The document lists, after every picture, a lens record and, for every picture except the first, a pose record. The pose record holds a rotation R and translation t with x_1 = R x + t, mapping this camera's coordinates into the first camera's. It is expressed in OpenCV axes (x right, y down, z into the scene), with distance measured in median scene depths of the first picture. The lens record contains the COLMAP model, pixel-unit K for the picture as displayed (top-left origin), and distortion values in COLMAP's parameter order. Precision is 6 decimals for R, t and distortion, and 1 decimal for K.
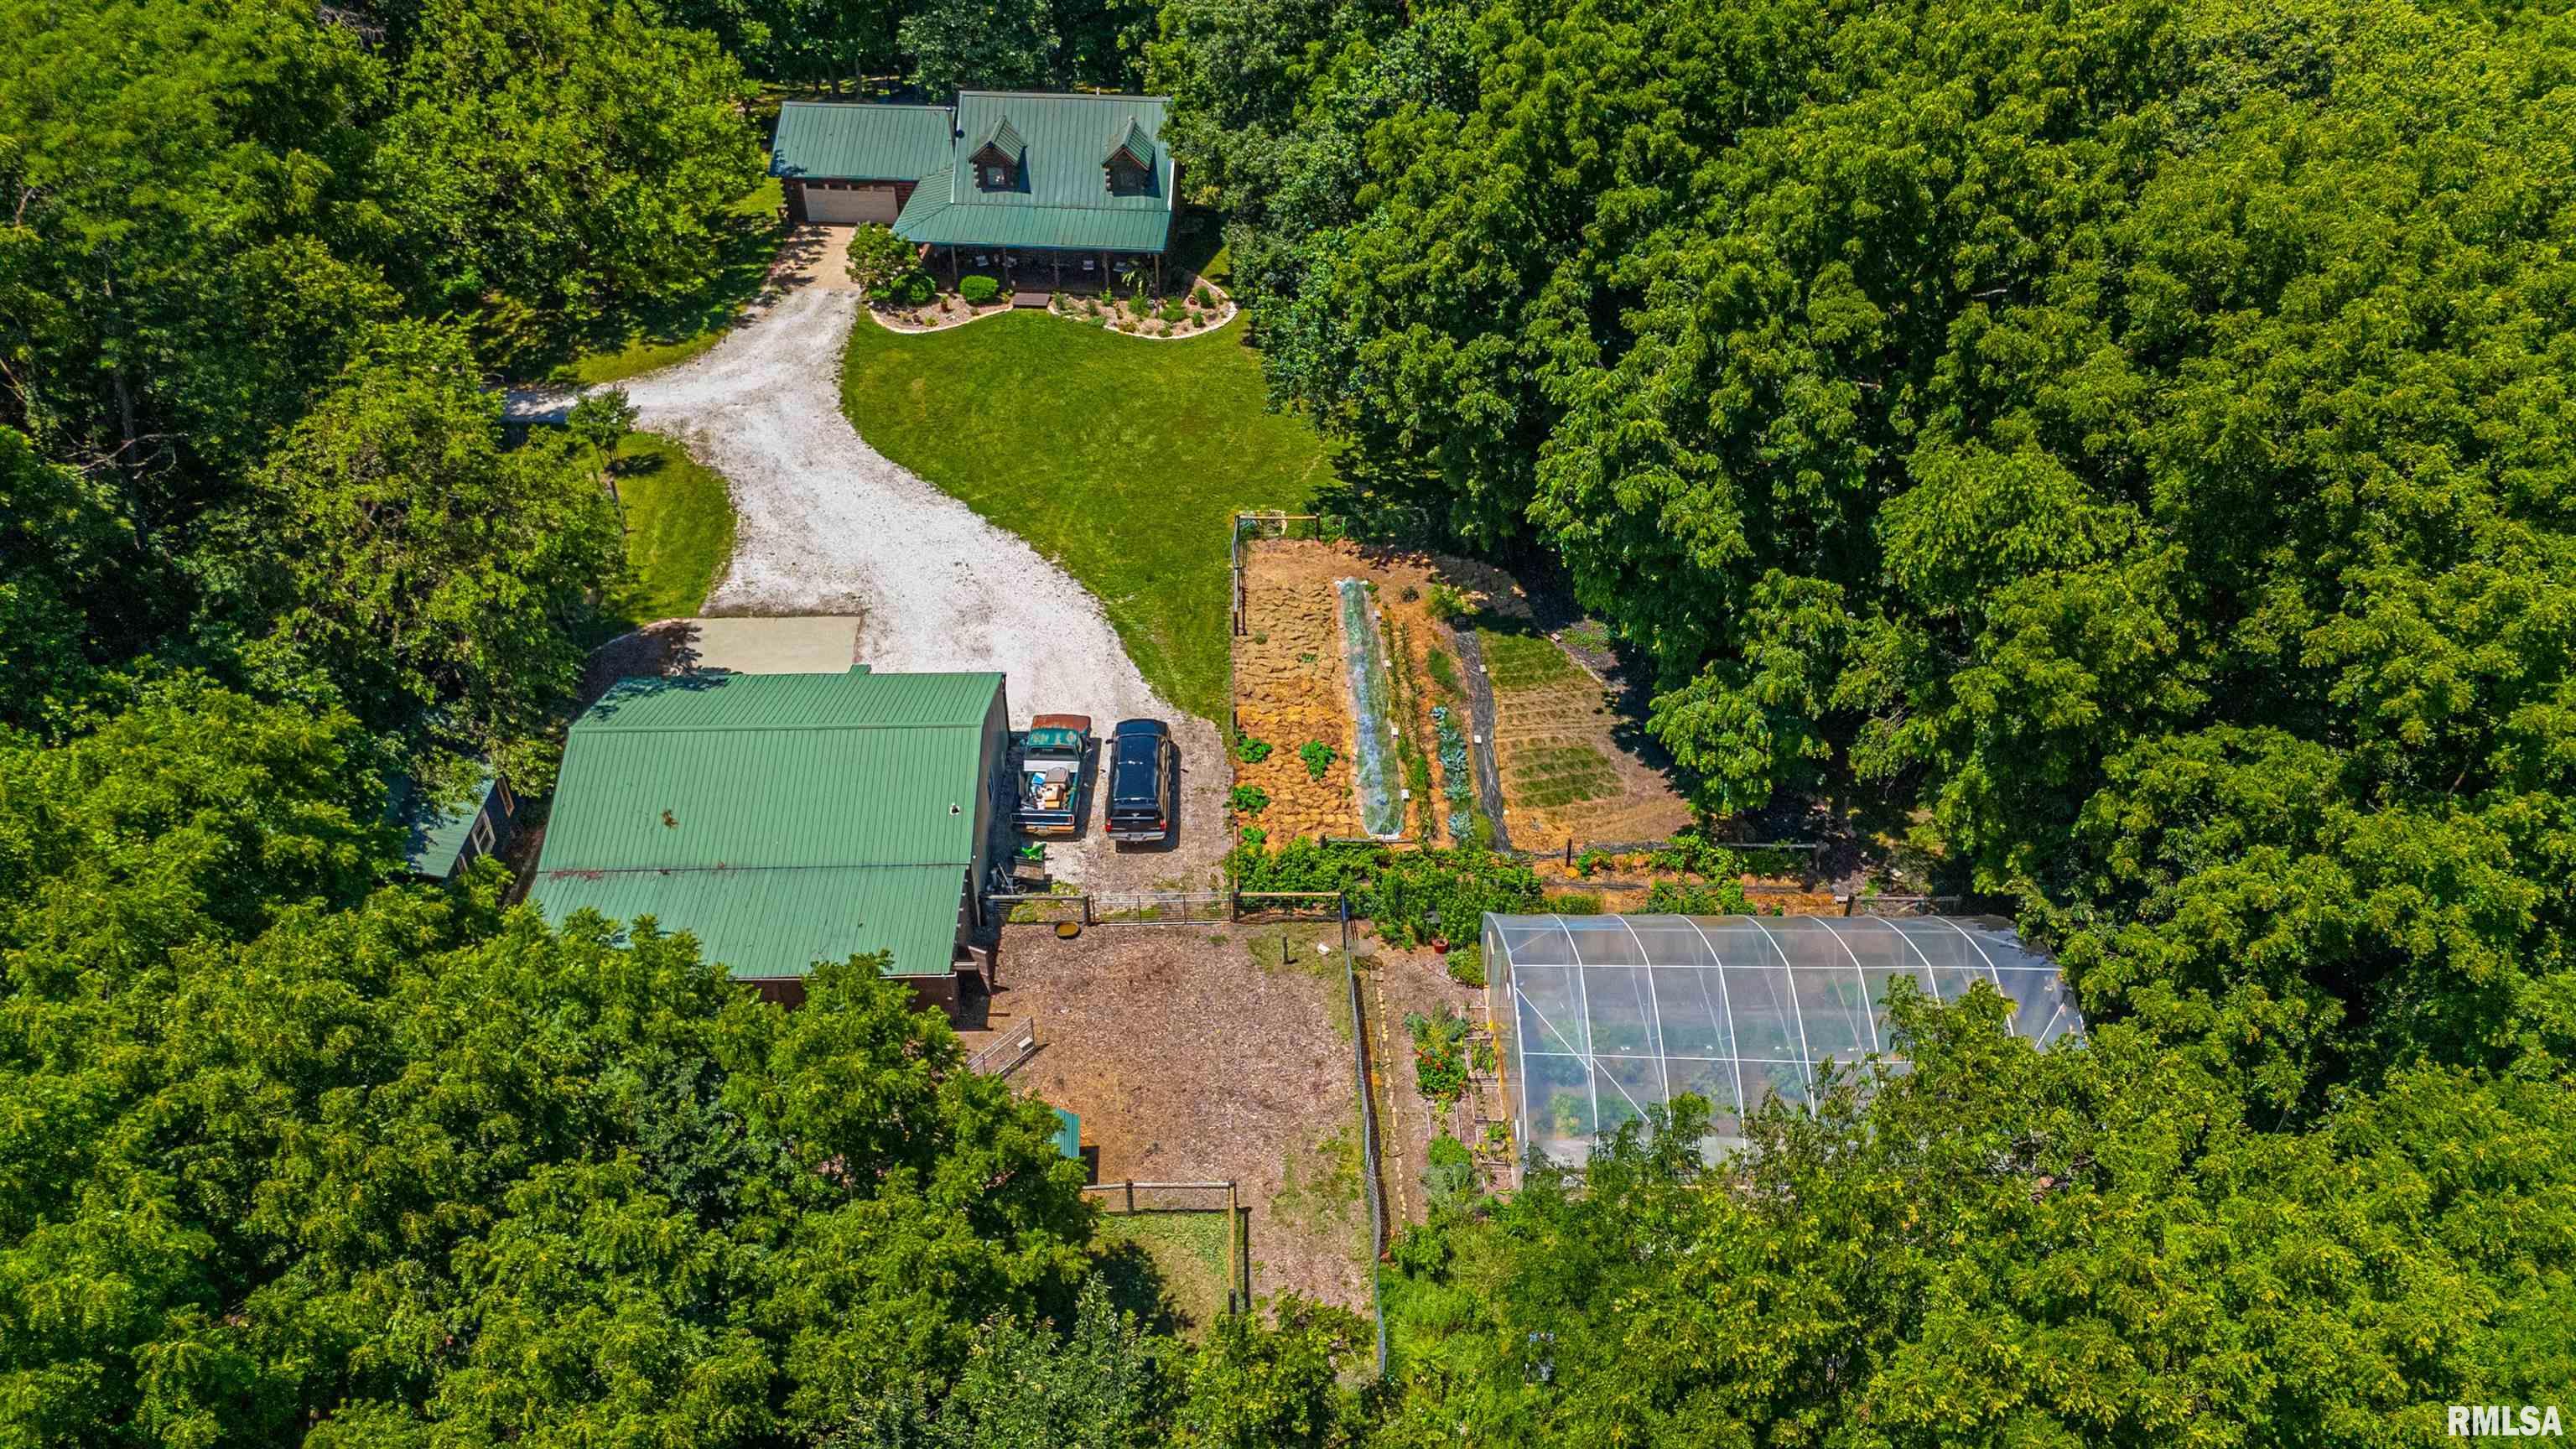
lens RADIAL K [[1815.9, 0, 1288.0], [0, 1815.9, 724.5], [0, 0, 1]] dist [0.044109, -0.002231]
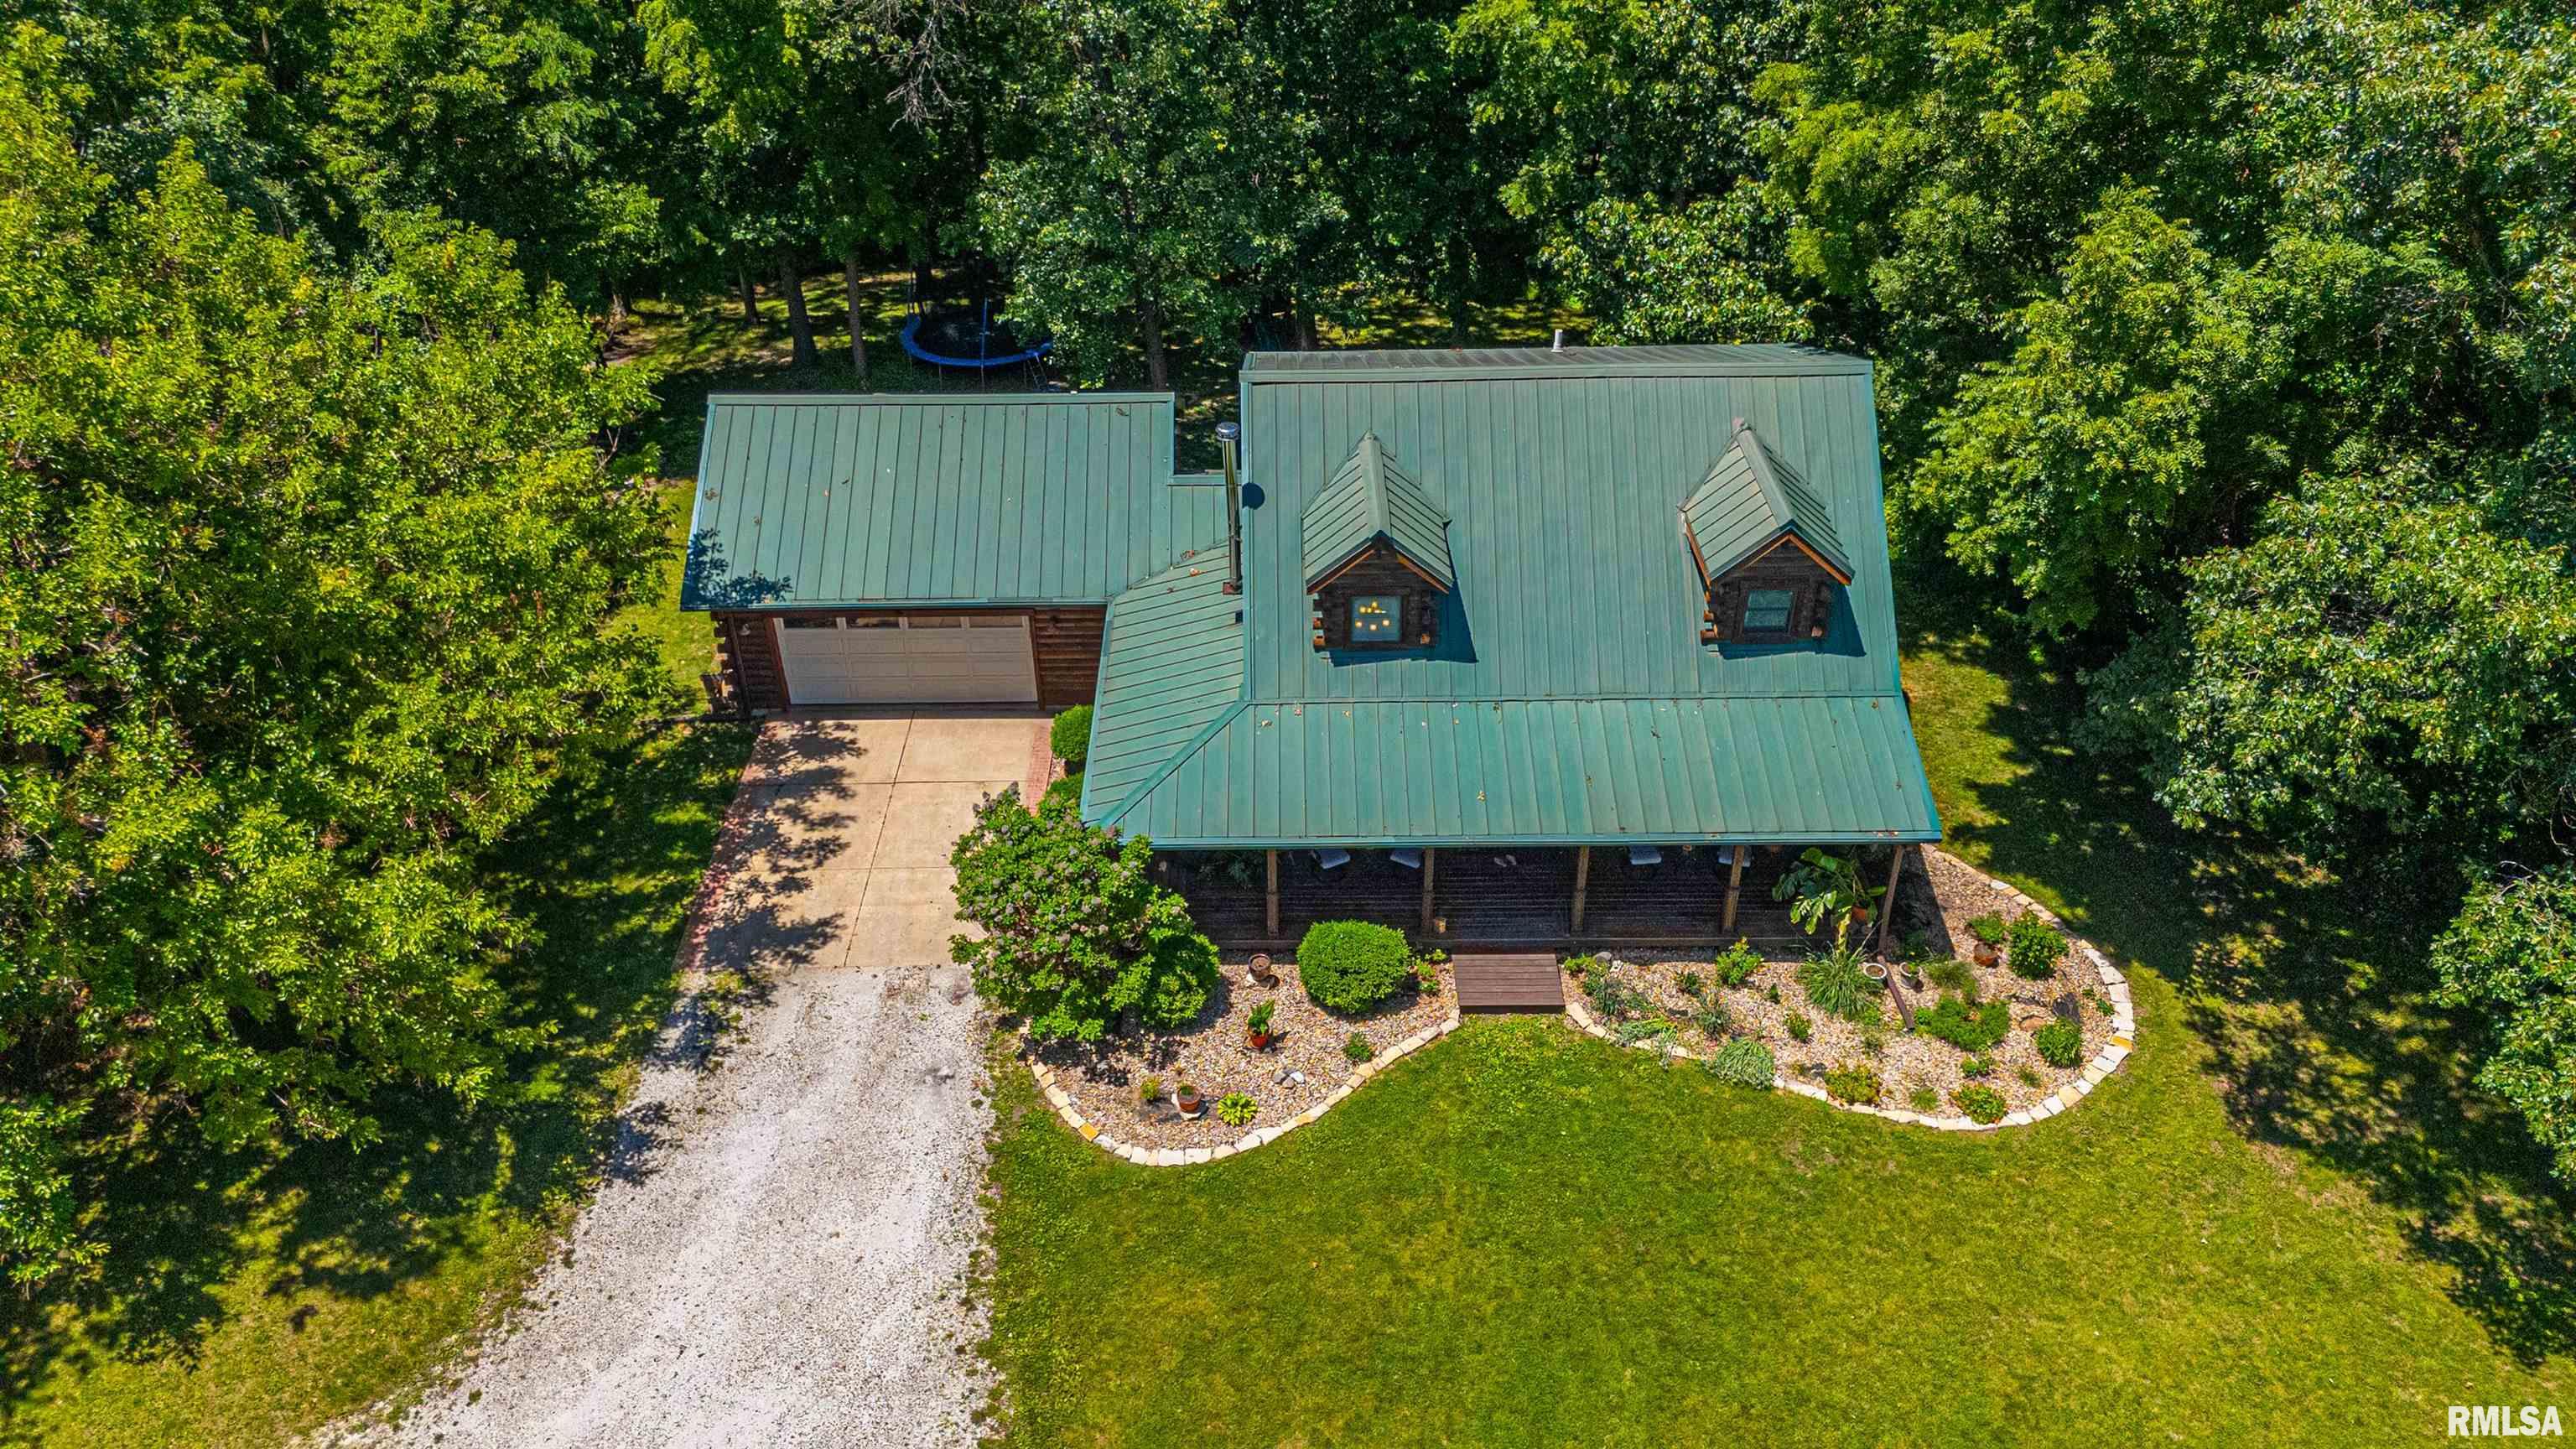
lens RADIAL K [[1815.9, 0, 1288.0], [0, 1815.9, 724.5], [0, 0, 1]] dist [0.044109, -0.002231]
pose [[0.995936, -0.055475, 0.070957, -0.201610], [0.059131, 0.996972, -0.050502, -0.265099], [-0.067941, 0.054492, 0.996200, 0.668289]]
